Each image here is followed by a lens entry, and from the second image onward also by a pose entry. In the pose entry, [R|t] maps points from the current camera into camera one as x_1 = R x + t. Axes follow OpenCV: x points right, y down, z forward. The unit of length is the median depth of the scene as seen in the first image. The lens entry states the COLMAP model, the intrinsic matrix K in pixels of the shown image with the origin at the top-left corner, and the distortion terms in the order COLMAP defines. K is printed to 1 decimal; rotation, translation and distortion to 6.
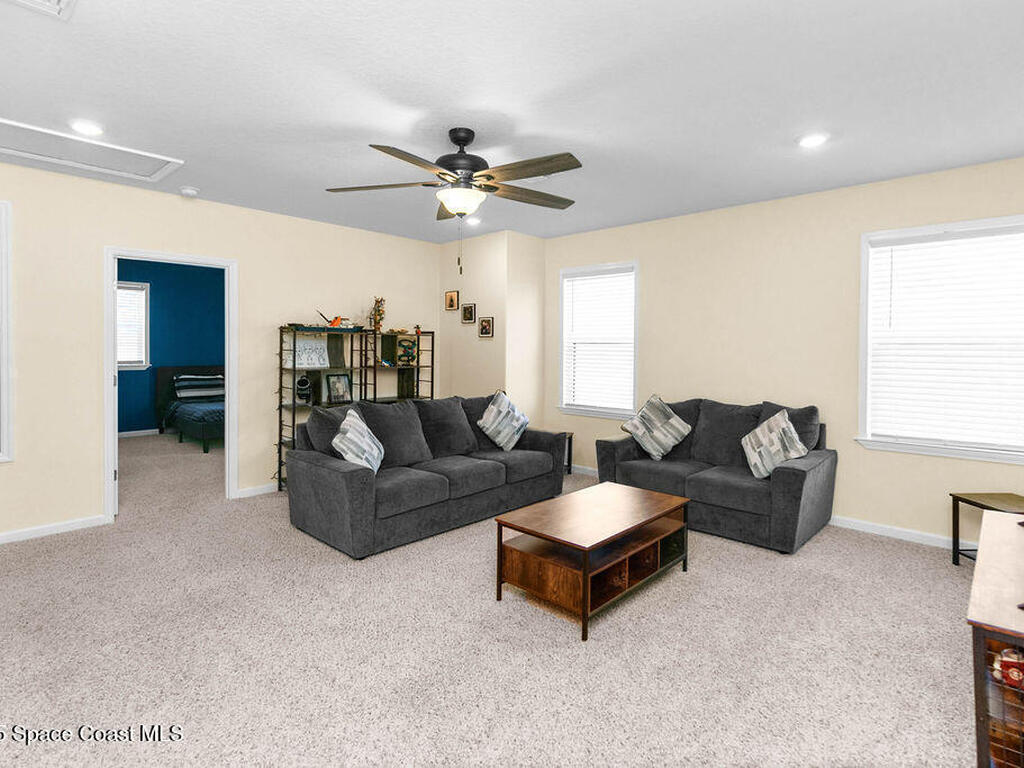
lens RADIAL K [[531.6, 0, 514.5], [0, 531.6, 357.0], [0, 0, 1]] dist [0.002446, 0.000939]
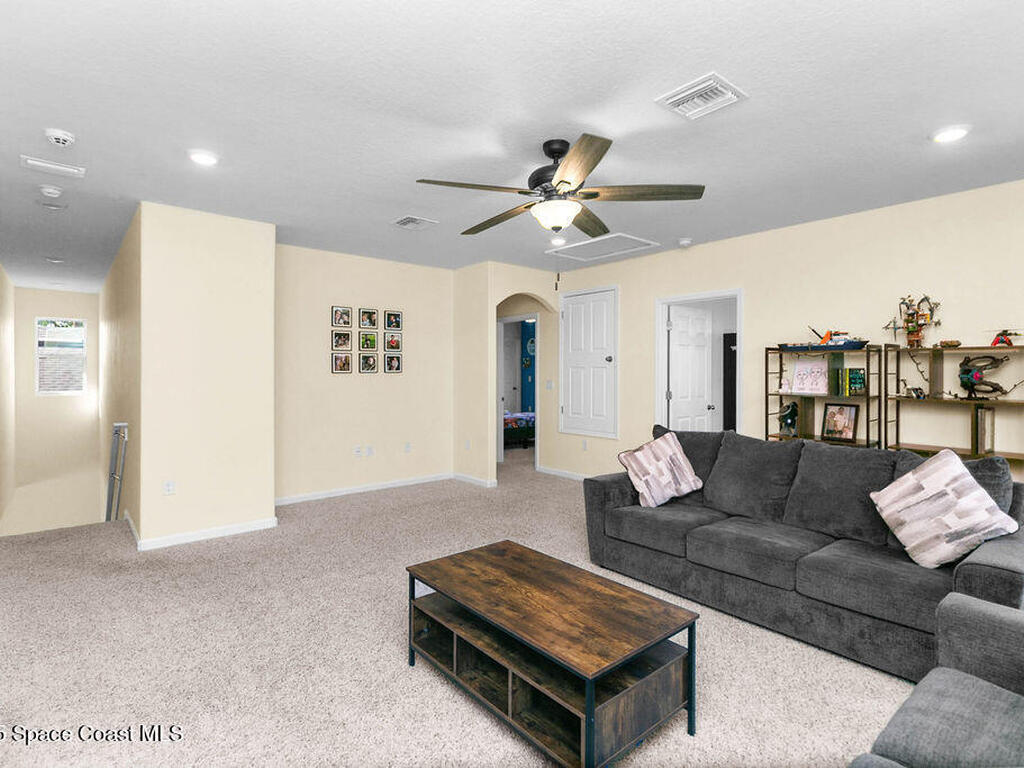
lens RADIAL K [[525.9, 0, 512.4], [0, 525.9, 372.1], [0, 0, 1]] dist [-0.000384, 0.000037]
pose [[-0.113099, -0.003738, -0.993577, 0.515585], [-0.023588, 0.999721, -0.001076, -0.002464], [0.993304, 0.023315, -0.113156, 0.619707]]
